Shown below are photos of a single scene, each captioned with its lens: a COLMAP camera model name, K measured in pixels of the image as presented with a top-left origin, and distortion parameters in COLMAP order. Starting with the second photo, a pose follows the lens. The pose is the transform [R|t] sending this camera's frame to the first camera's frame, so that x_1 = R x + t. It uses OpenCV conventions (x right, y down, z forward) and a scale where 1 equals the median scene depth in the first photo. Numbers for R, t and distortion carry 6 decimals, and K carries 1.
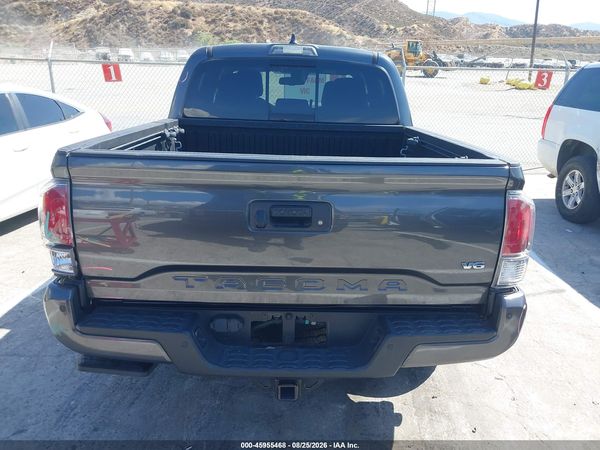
lens RADIAL K [[495.5, 0, 303.1], [0, 495.5, 215.5], [0, 0, 1]] dist [-0.002959, -0.000120]
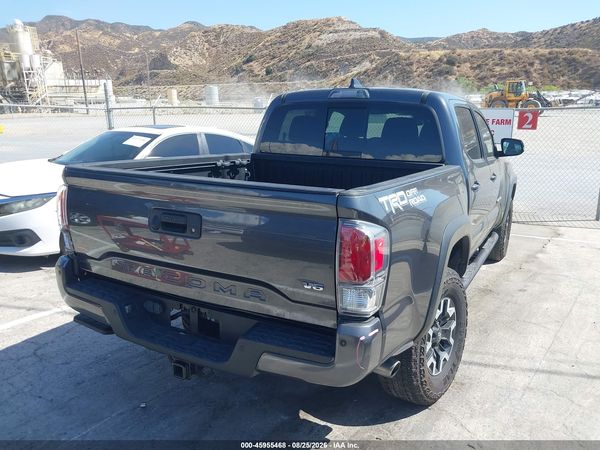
lens RADIAL K [[502.9, 0, 299.9], [0, 502.9, 215.2], [0, 0, 1]] dist [-0.014133, 0.003889]
pose [[0.864285, 0.079650, -0.496656, 0.611199], [-0.124565, 0.990520, -0.057918, 0.011459], [0.487334, 0.111924, 0.866013, 0.027792]]
